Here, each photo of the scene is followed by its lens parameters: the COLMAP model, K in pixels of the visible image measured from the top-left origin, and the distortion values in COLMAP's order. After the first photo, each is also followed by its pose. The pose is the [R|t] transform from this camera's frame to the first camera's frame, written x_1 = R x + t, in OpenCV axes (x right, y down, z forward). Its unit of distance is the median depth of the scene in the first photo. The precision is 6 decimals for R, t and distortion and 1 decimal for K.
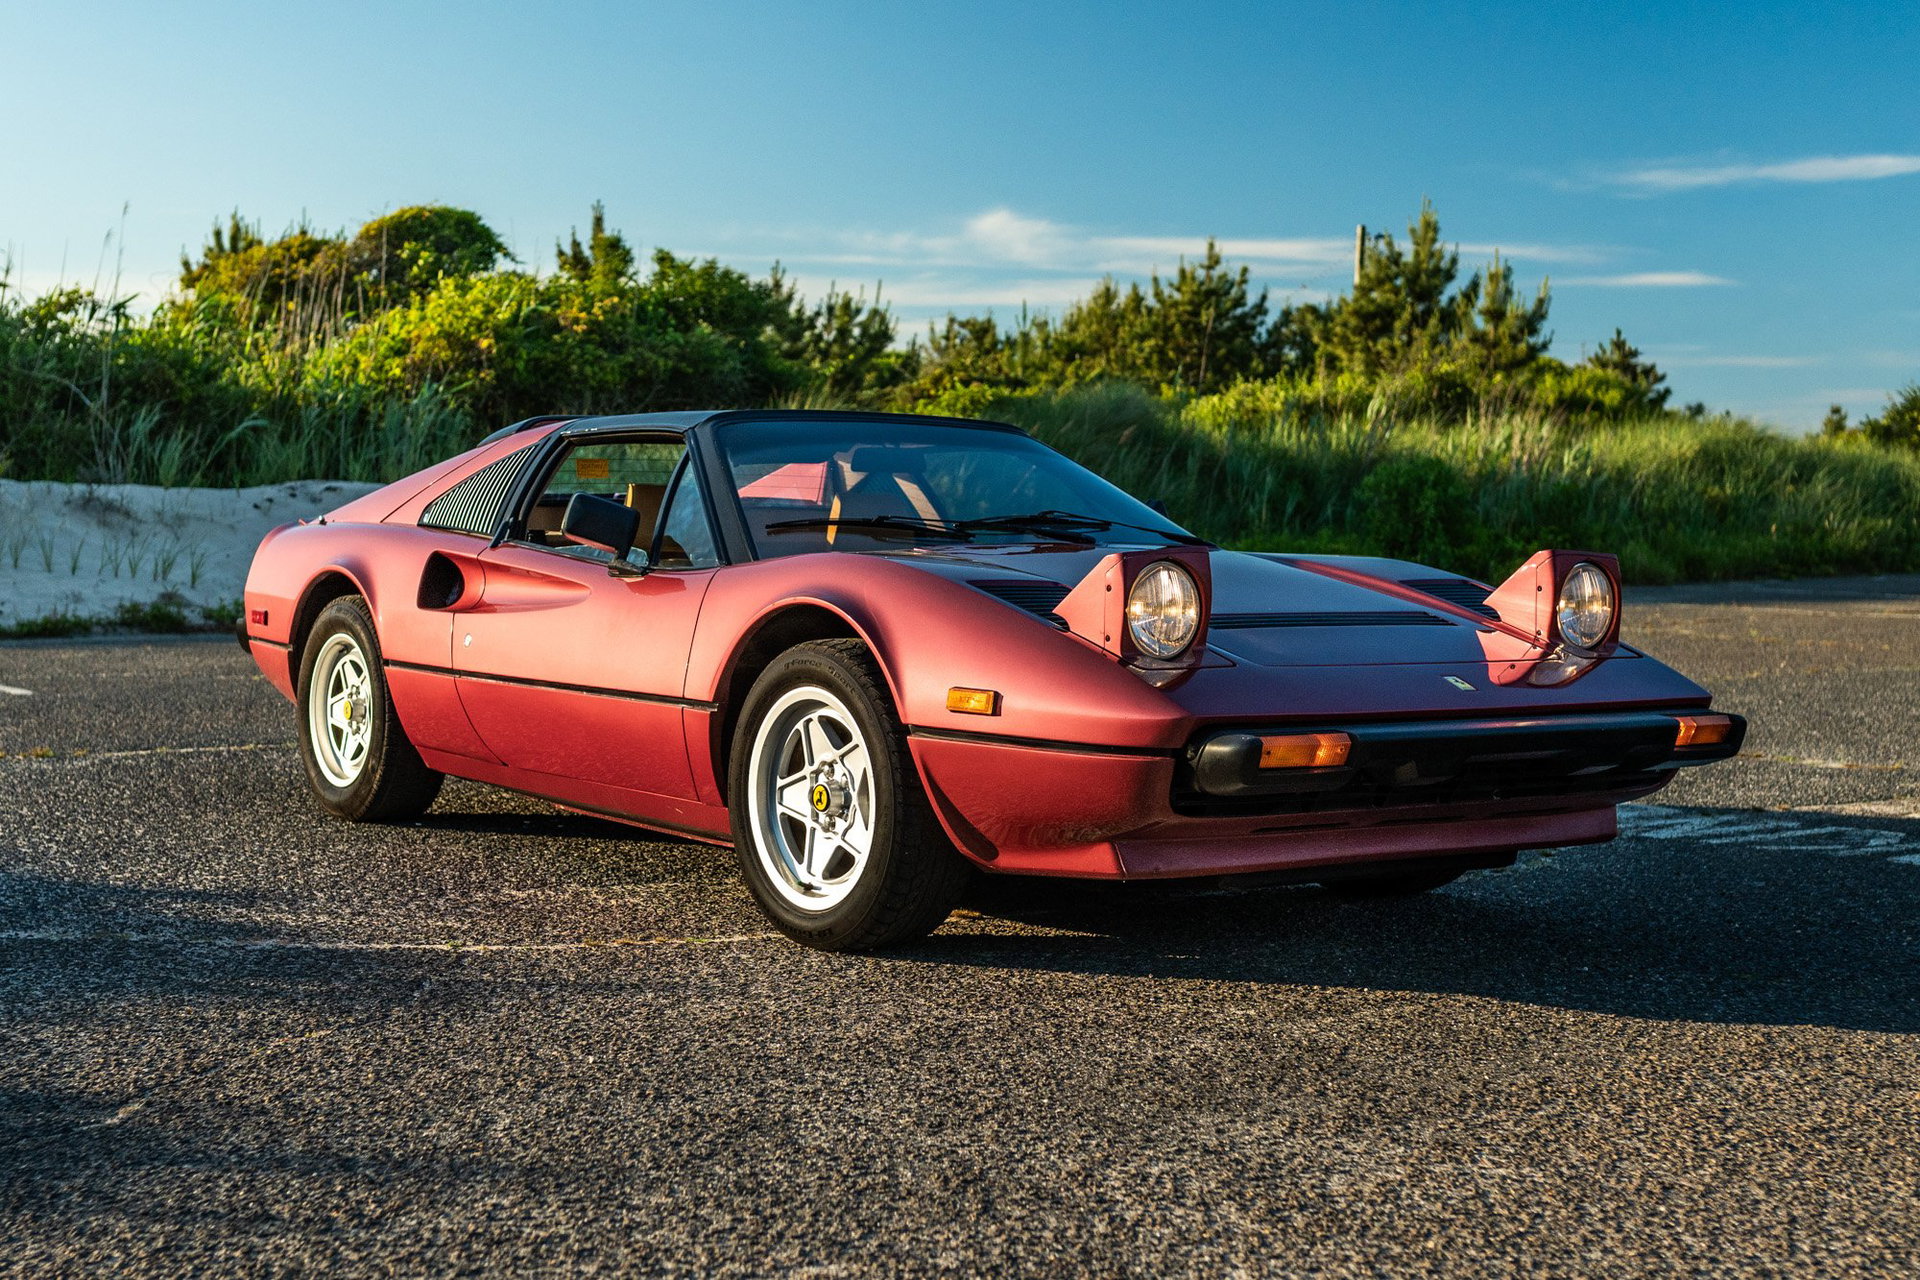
lens RADIAL K [[2499.8, 0, 960.0], [0, 2499.8, 640.0], [0, 0, 1]] dist [-0.000314, -0.001174]
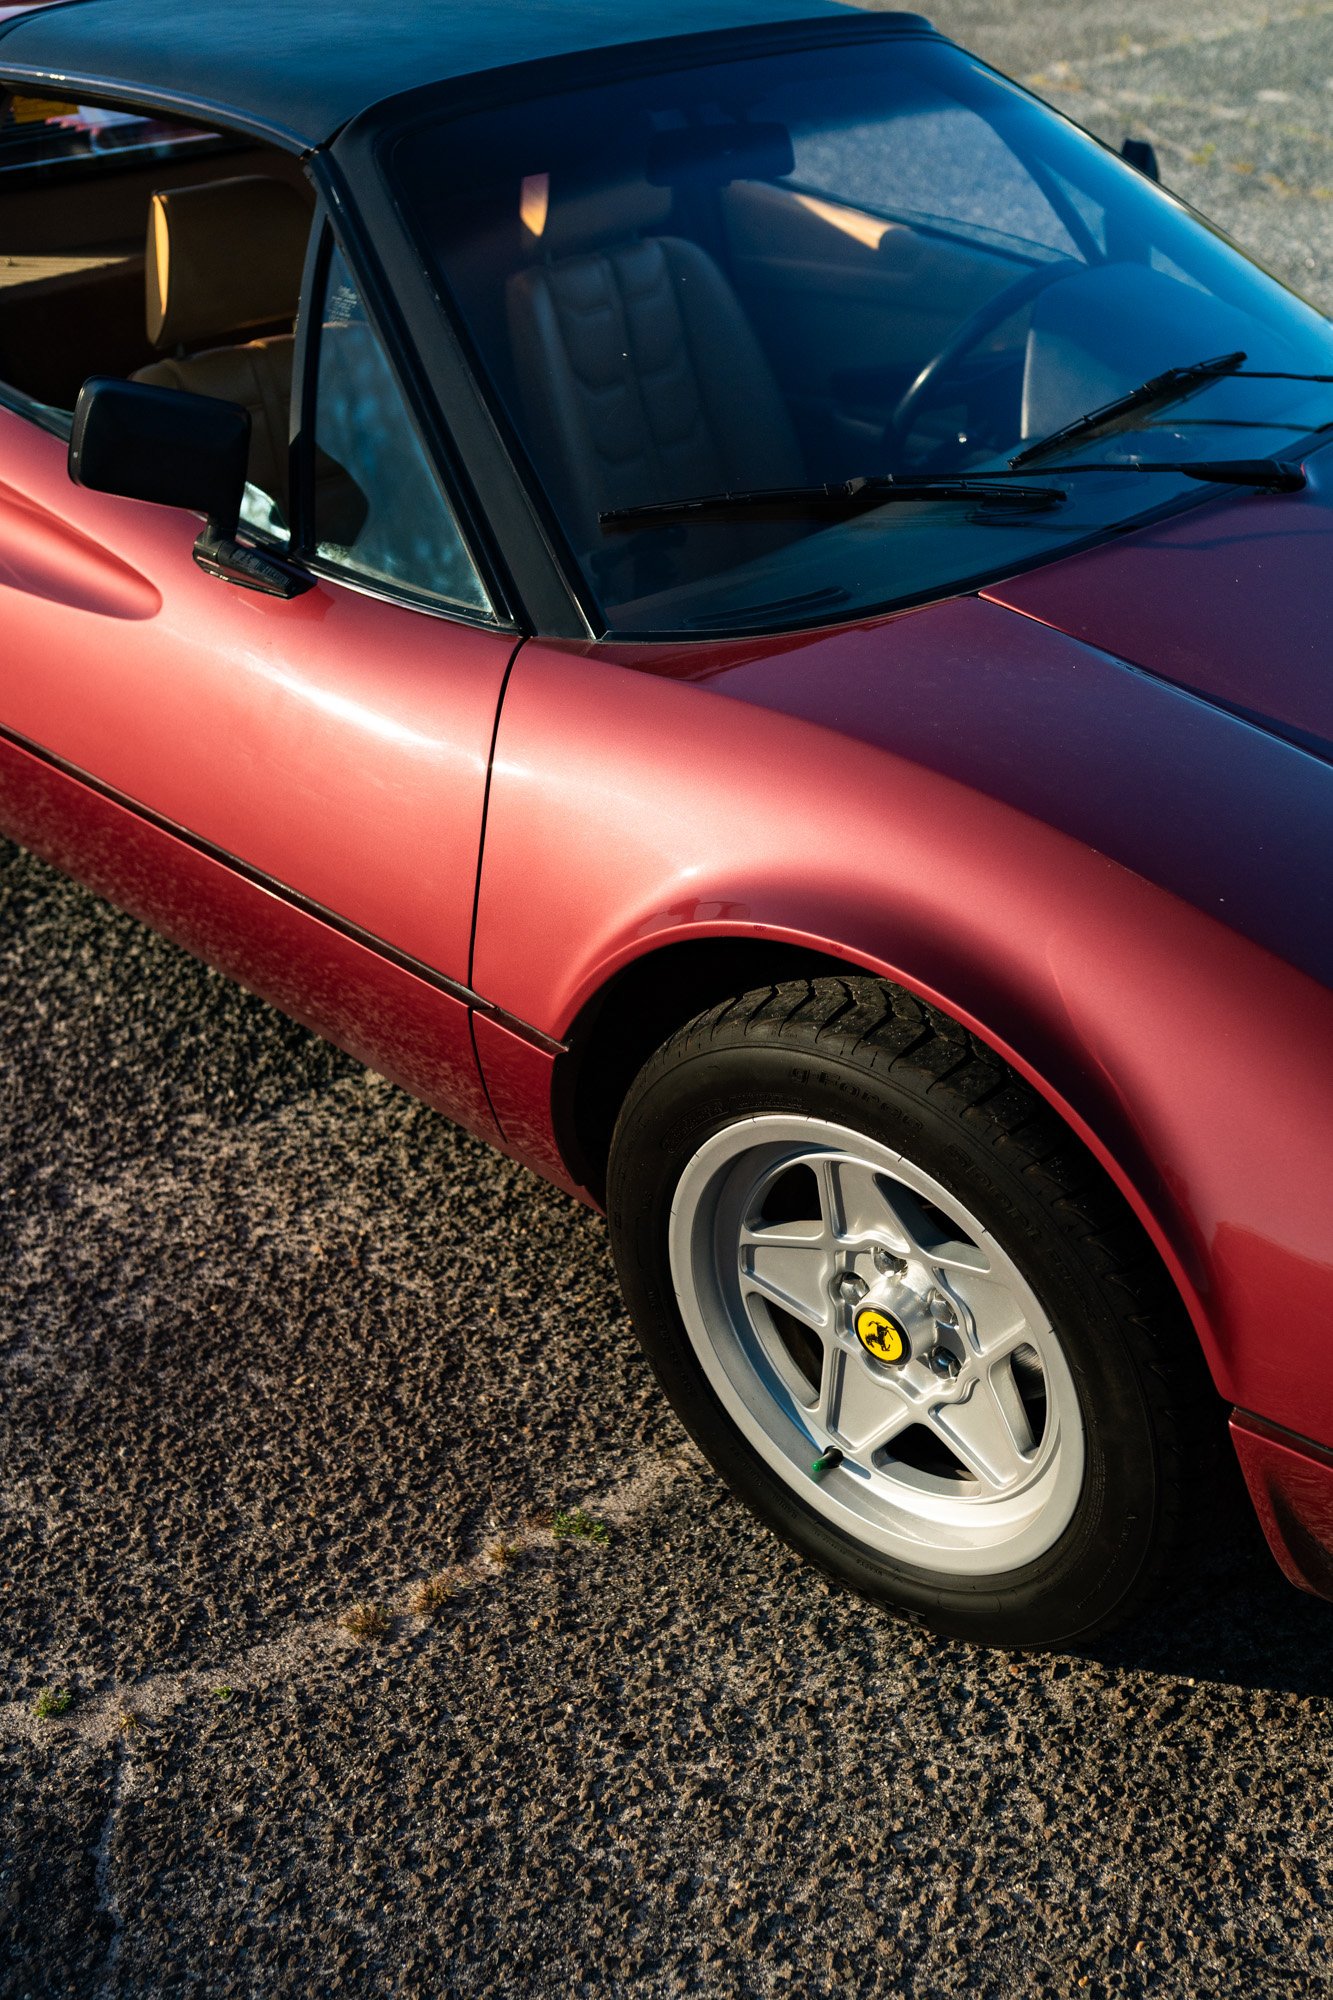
lens RADIAL K [[2604.0, 0, 666.5], [0, 2604.0, 1000.0], [0, 0, 1]] dist [-0.000314, -0.001174]
pose [[0.991767, -0.099449, 0.080678, -0.089465], [0.053973, 0.895933, 0.440898, -0.134779], [-0.116129, -0.432914, 0.893924, 0.468258]]
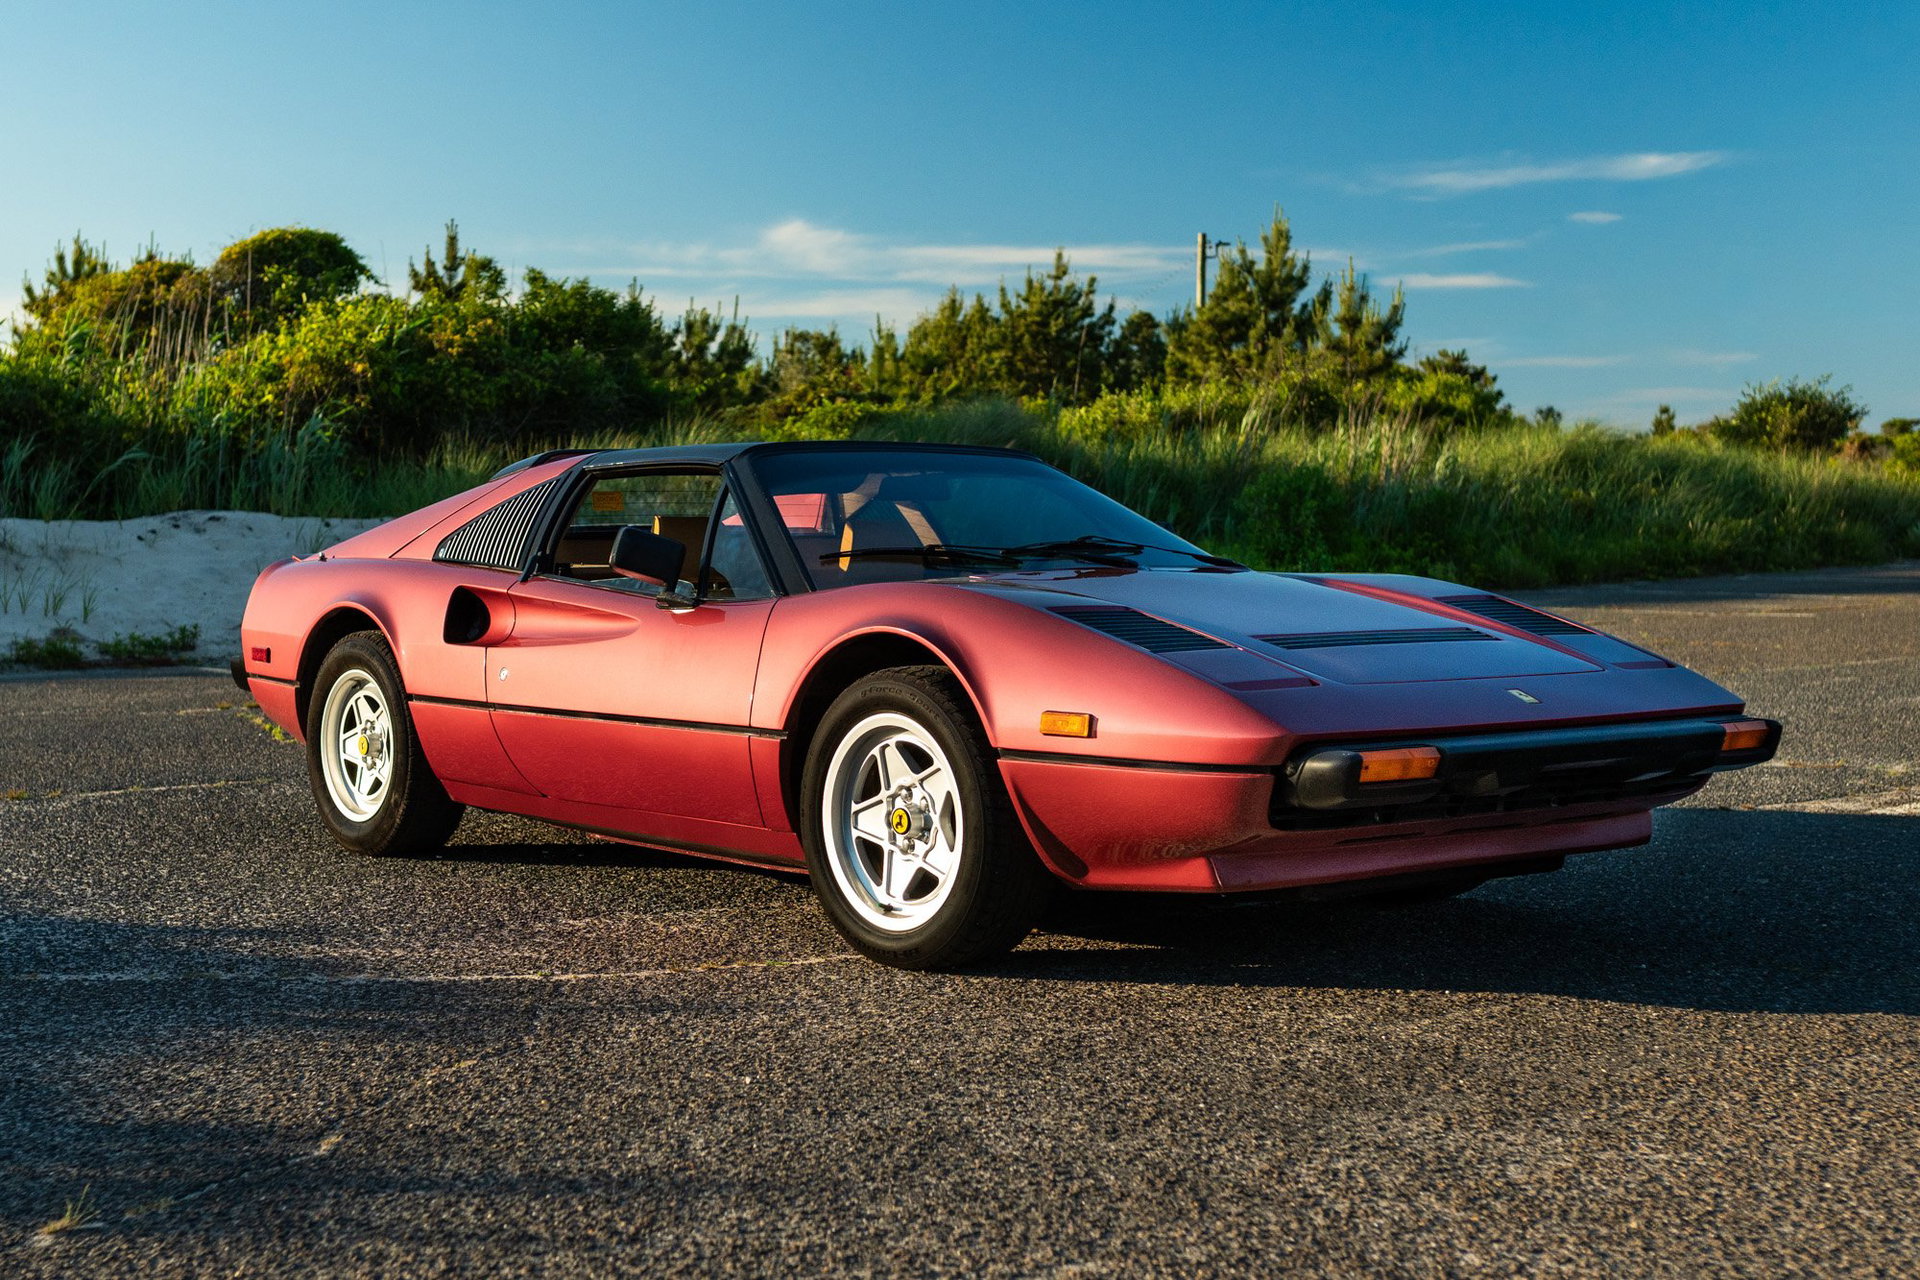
lens RADIAL K [[2519.1, 0, 960.0], [0, 2519.1, 640.0], [0, 0, 1]] dist [-0.004433, 0.008734]
pose [[0.998219, -0.021028, 0.055830, -0.064560], [0.021376, 0.999756, -0.005642, -0.003651], [-0.055697, 0.006826, 0.998424, -0.026188]]
